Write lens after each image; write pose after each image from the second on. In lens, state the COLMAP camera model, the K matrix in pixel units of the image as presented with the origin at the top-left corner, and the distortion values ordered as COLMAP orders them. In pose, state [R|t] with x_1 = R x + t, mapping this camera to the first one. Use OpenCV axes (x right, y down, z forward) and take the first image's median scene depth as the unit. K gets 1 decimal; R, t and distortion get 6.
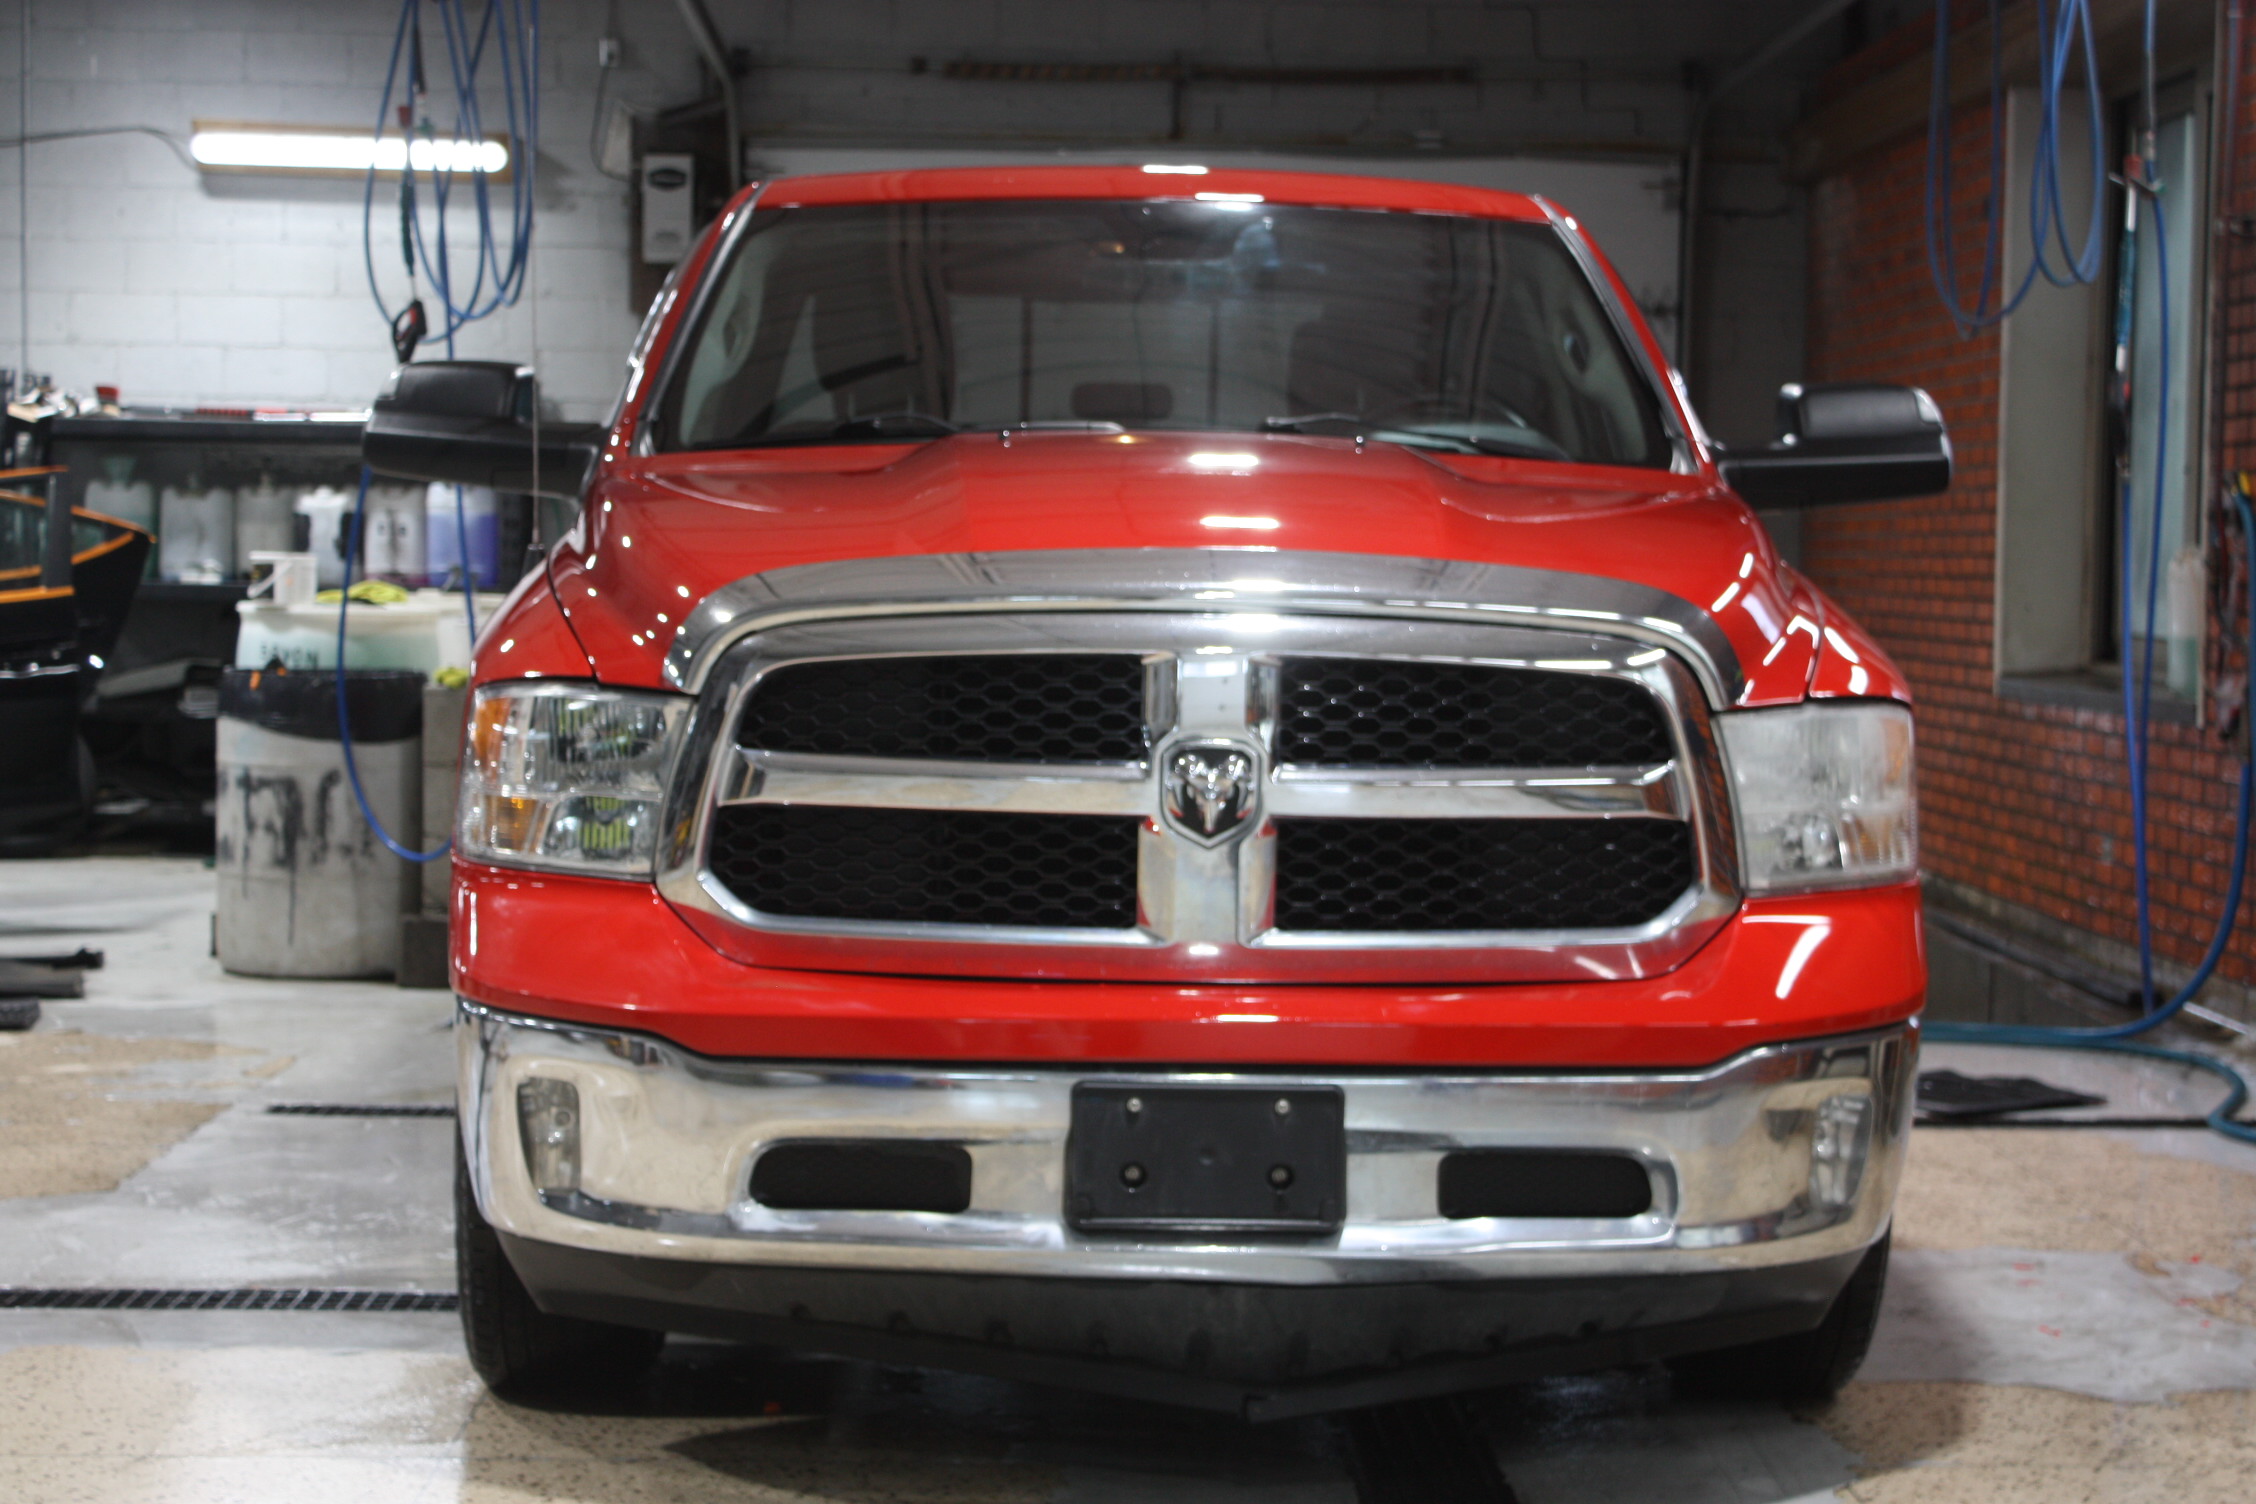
lens RADIAL K [[4101.8, 0, 1131.9], [0, 4101.8, 756.7], [0, 0, 1]] dist [0.023686, 0.000000]
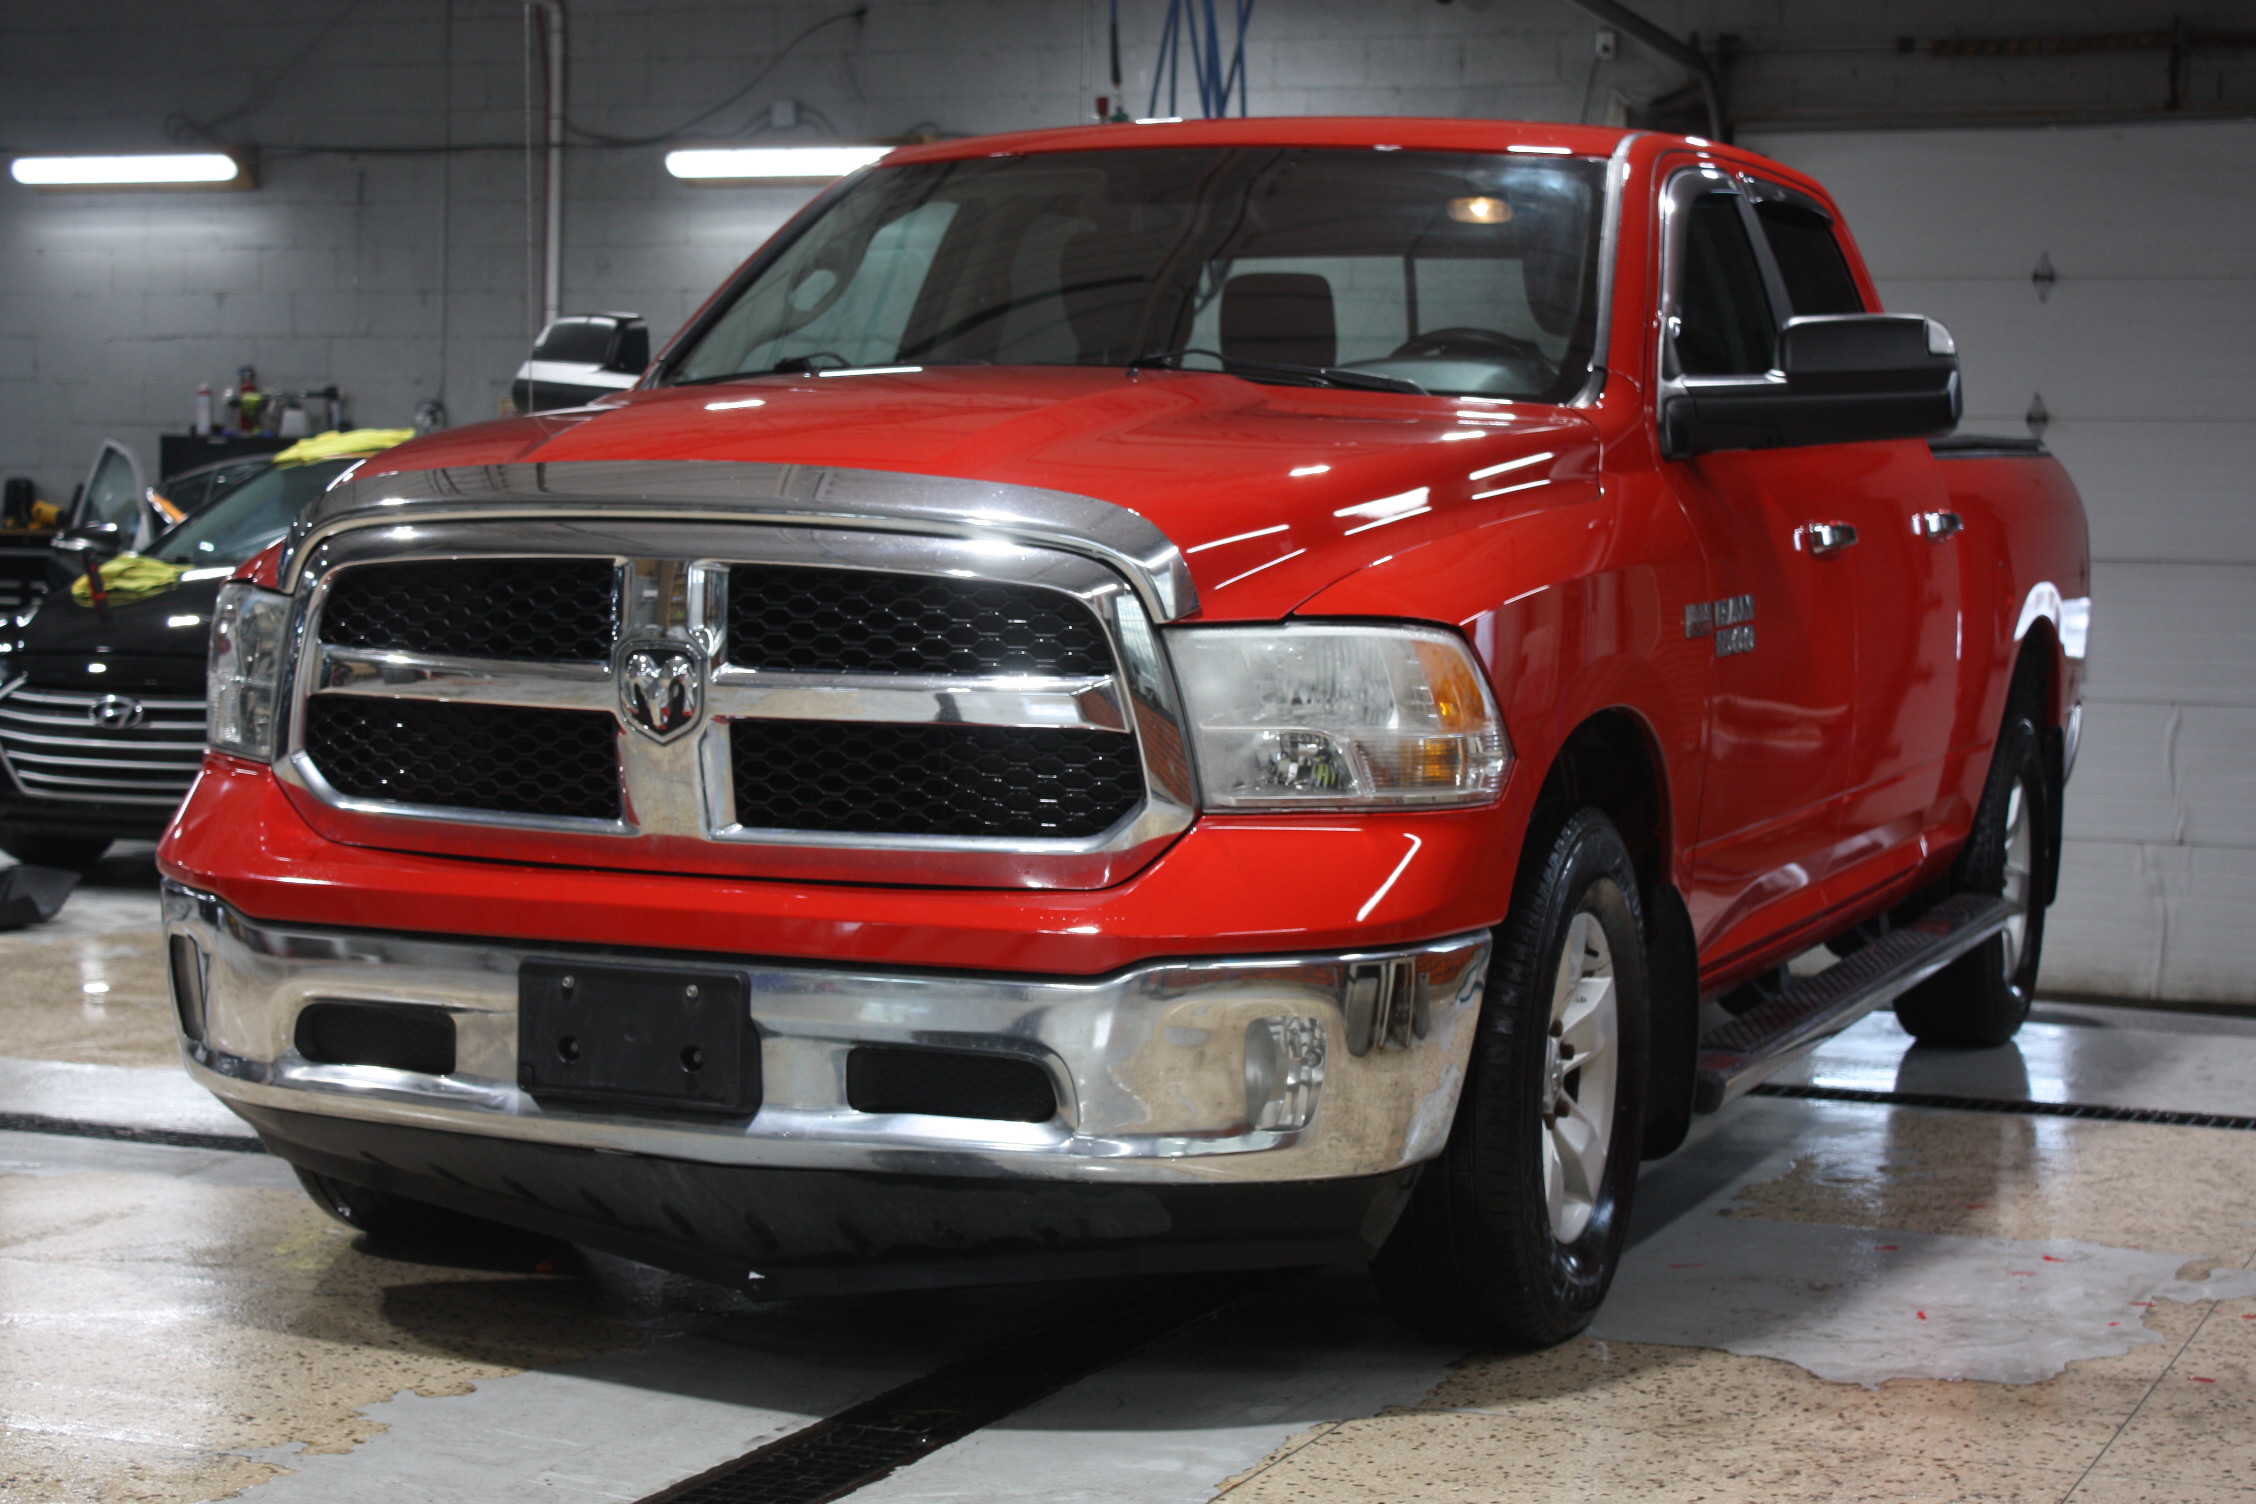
lens RADIAL K [[4101.8, 0, 1134.6], [0, 4101.8, 746.3], [0, 0, 1]] dist [0.023686, 0.000000]
pose [[0.908921, 0.028703, -0.415979, 0.561203], [-0.032340, 0.999475, -0.001698, 0.020590], [0.415712, 0.014997, 0.909373, 0.092568]]
